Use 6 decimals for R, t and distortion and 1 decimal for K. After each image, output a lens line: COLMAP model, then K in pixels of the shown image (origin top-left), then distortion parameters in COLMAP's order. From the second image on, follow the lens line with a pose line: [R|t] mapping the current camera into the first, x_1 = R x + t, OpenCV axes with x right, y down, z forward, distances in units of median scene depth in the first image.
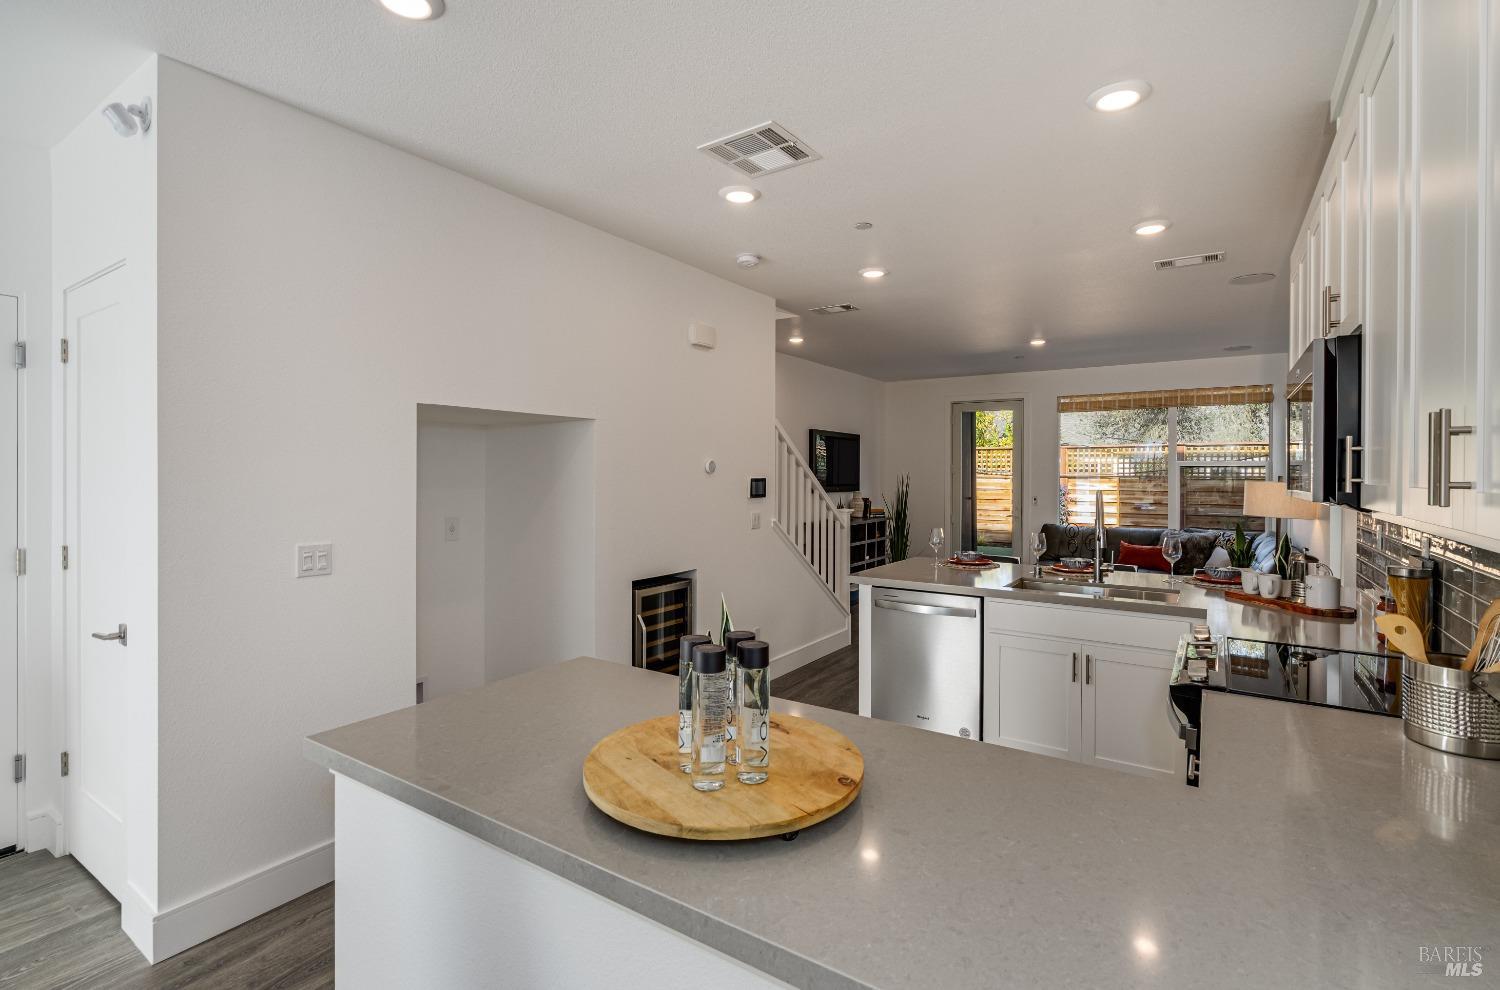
lens RADIAL K [[696.9, 0, 753.1], [0, 696.9, 468.7], [0, 0, 1]] dist [-0.004402, 0.001794]
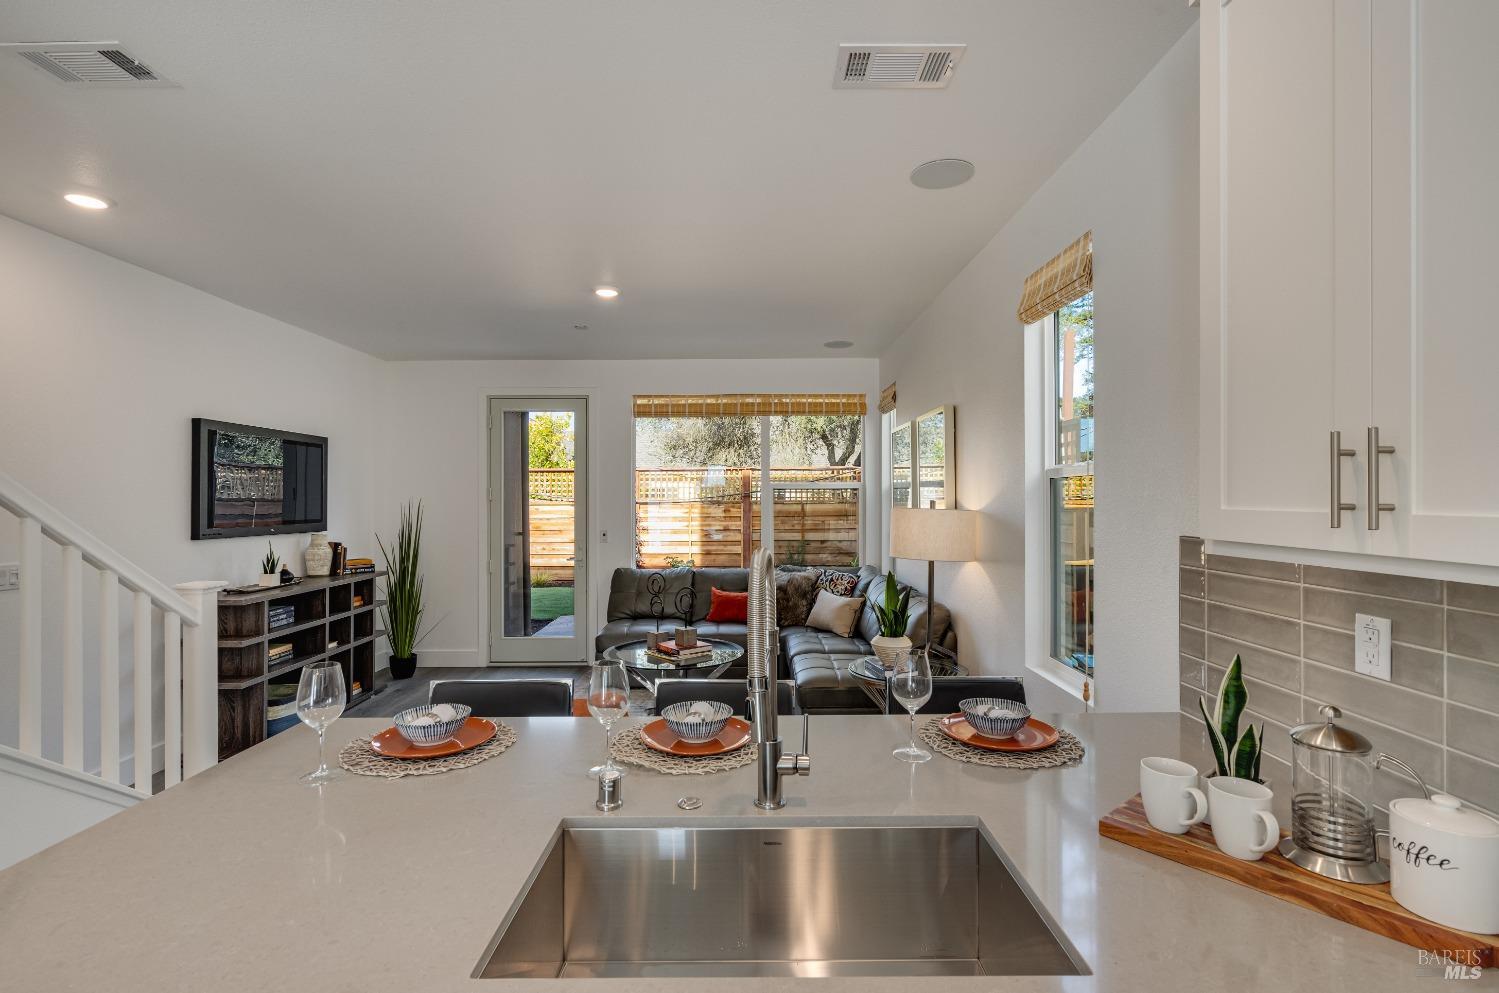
lens RADIAL K [[696.4, 0, 750.0], [0, 696.4, 492.1], [0, 0, 1]] dist [-0.004402, 0.001794]
pose [[0.831143, -0.001398, 0.556058, 0.125893], [0.003722, 0.999988, -0.003049, 0.002183], [-0.556047, 0.004604, 0.831138, 0.308056]]
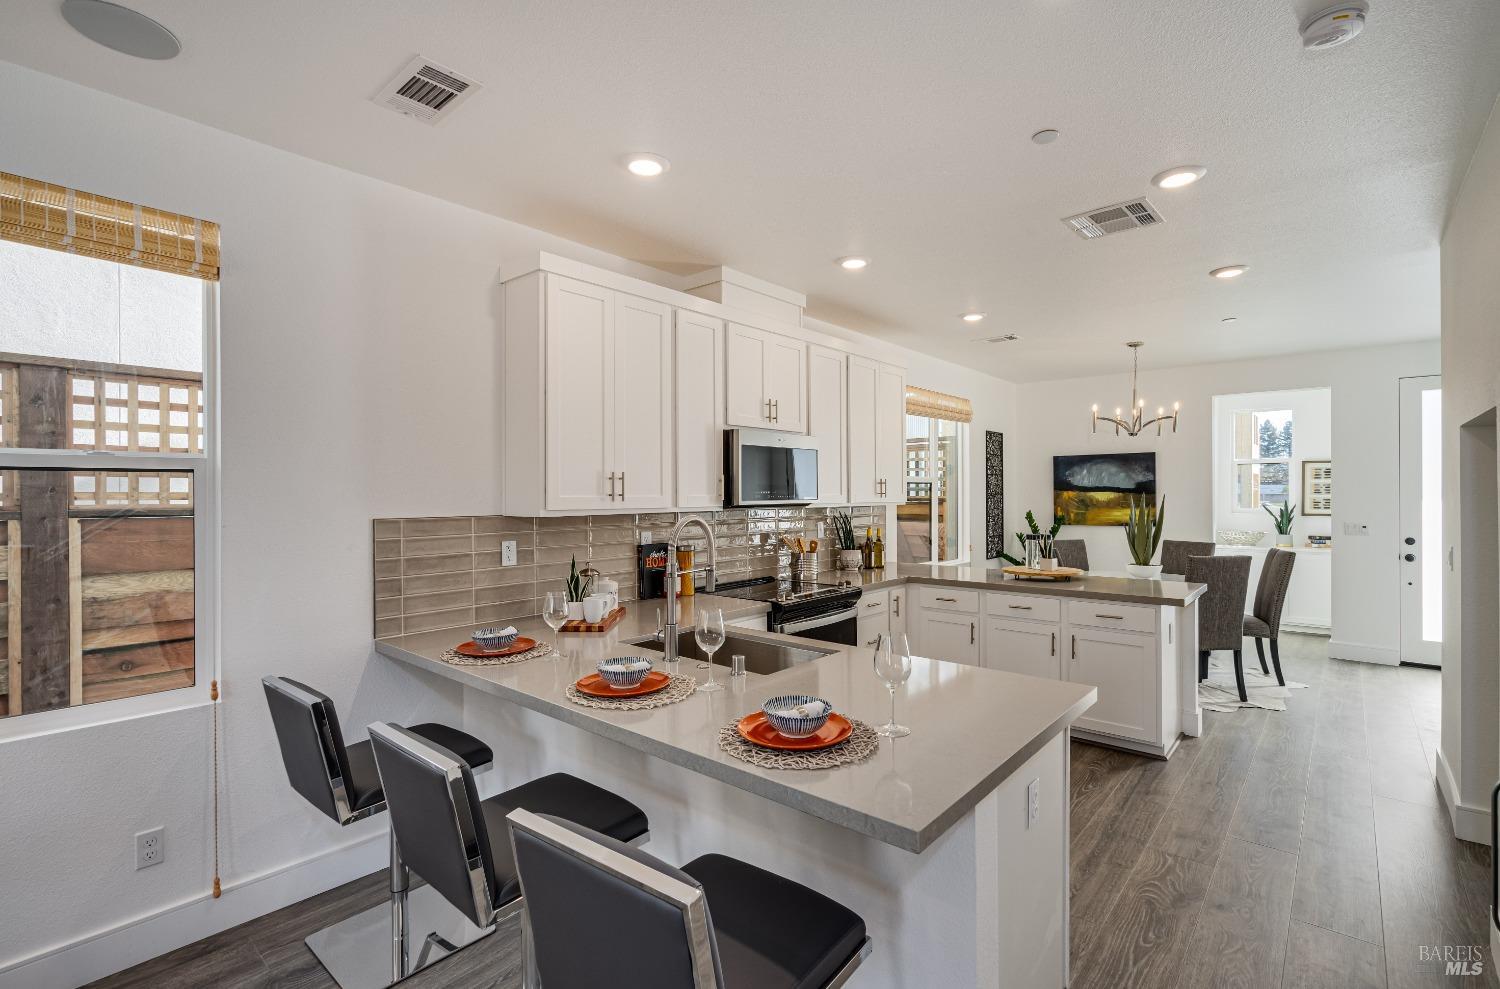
lens RADIAL K [[696.9, 0, 750.8], [0, 696.9, 484.6], [0, 0, 1]] dist [-0.004402, 0.001794]
pose [[-0.992297, -0.003568, 0.123833, 0.150509], [-0.004752, 0.999946, -0.009267, 0.002375], [-0.123793, -0.009784, -0.992260, 0.709658]]
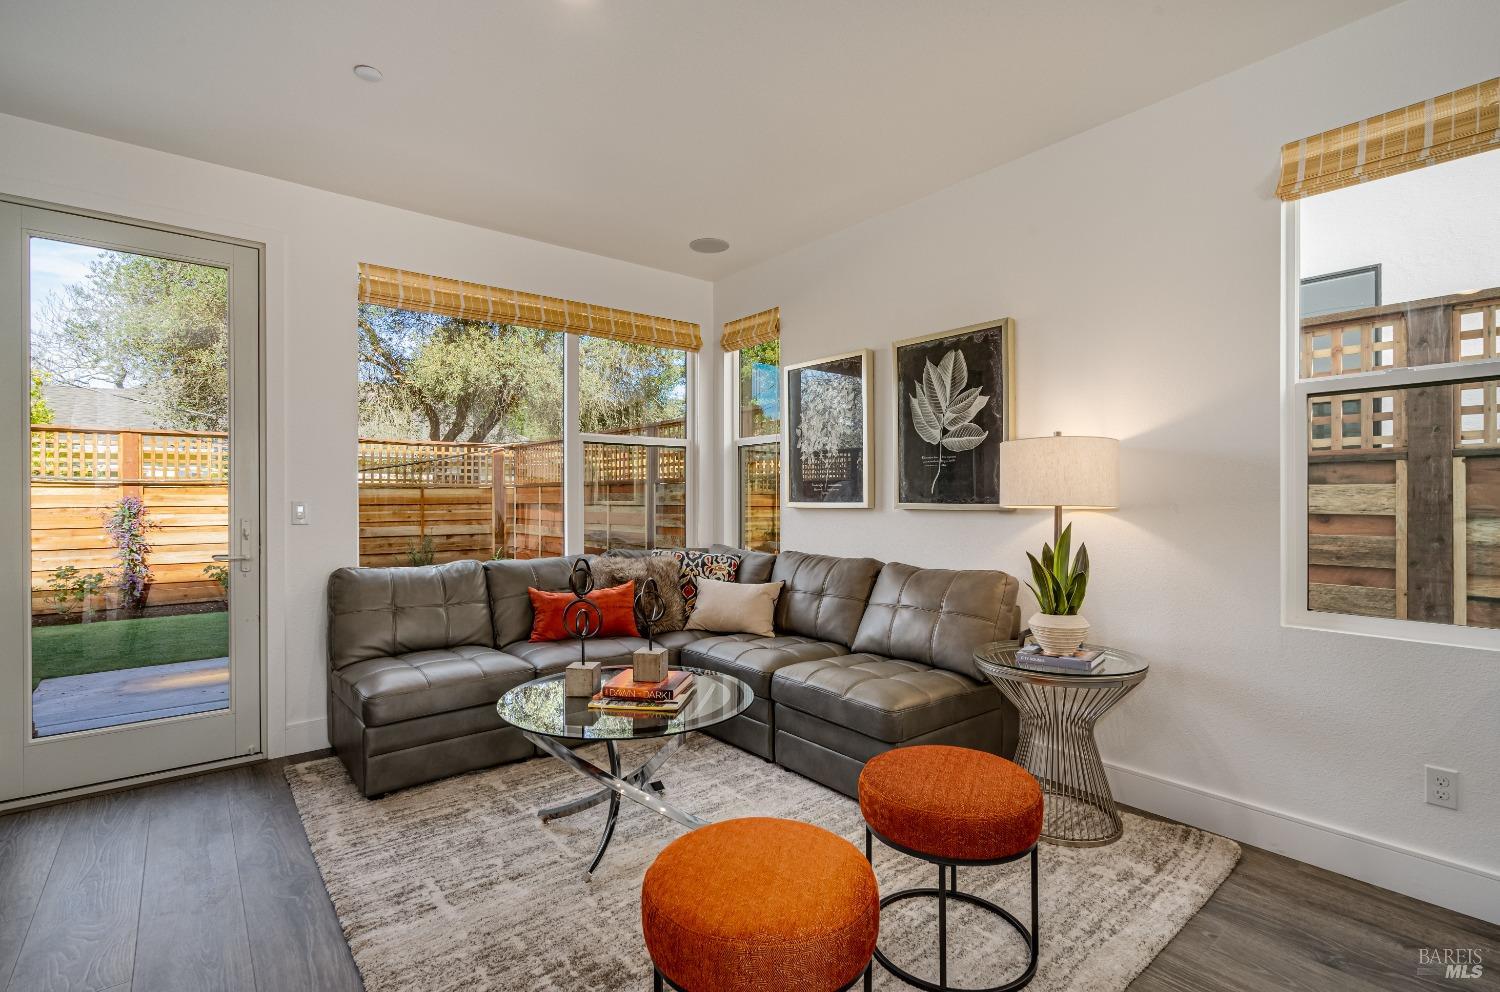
lens RADIAL K [[696.9, 0, 746.7], [0, 696.9, 501.3], [0, 0, 1]] dist [-0.004402, 0.001794]
pose [[0.300514, -0.007340, 0.953749, 0.105084], [-0.001524, 0.999965, 0.008176, 0.035542], [-0.953776, -0.003911, 0.300492, 0.636994]]
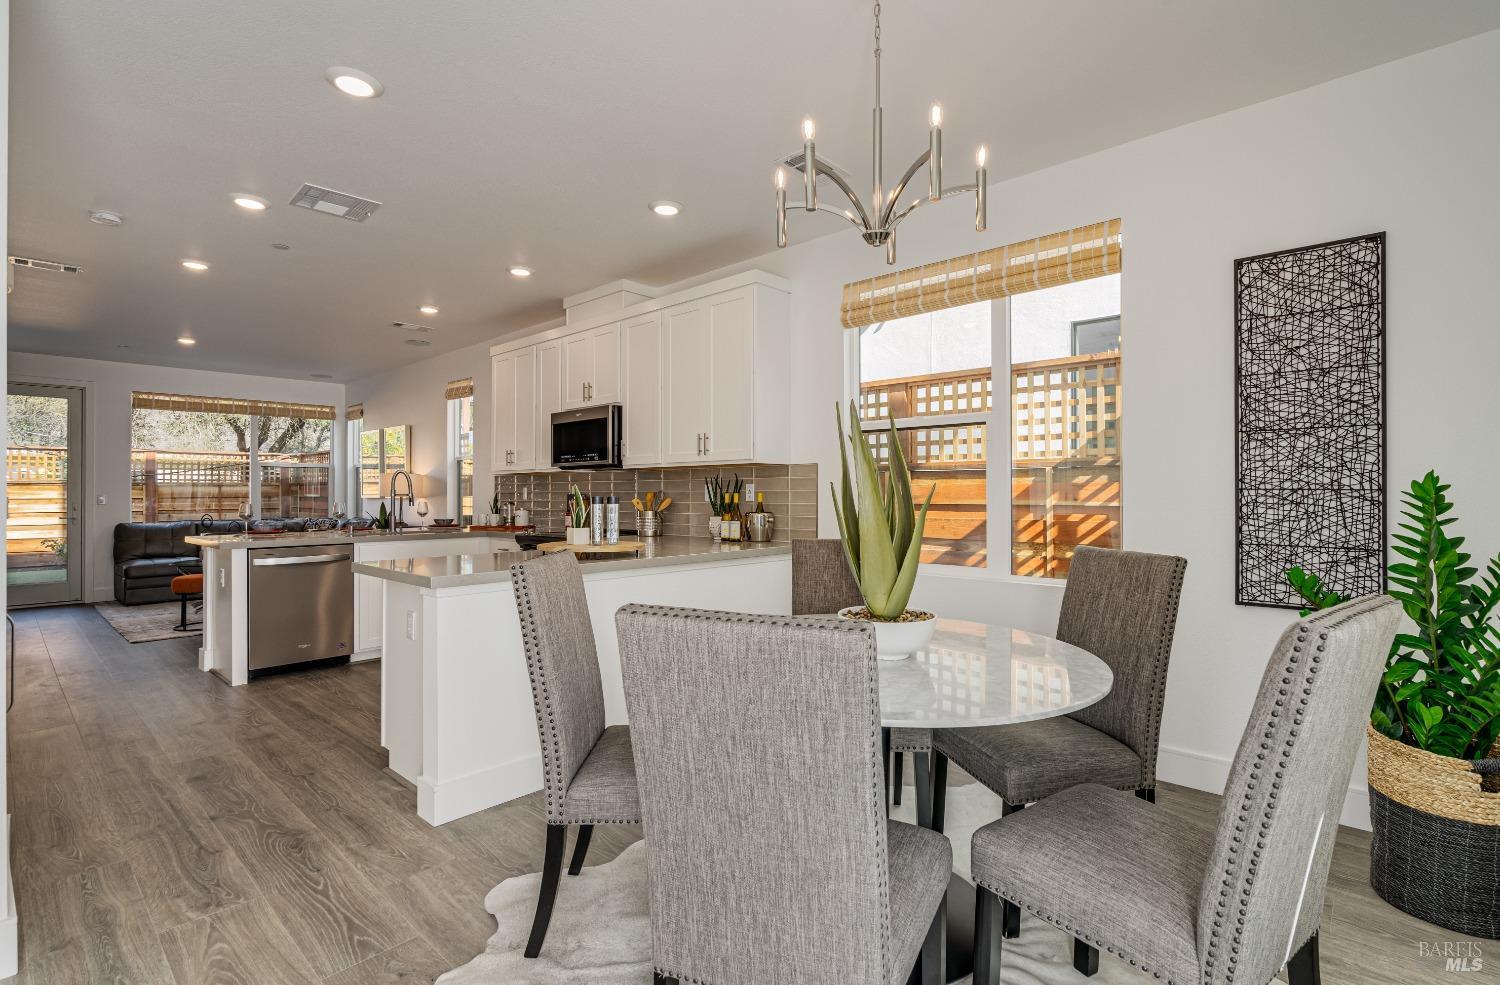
lens RADIAL K [[694.7, 0, 766.1], [0, 694.7, 486.1], [0, 0, 1]] dist [-0.001440, -0.001969]
pose [[0.143190, 0.005123, 0.989682, -0.374580], [-0.000551, 0.999987, -0.005096, 0.031732], [-0.989695, 0.000184, 0.143191, -0.002291]]
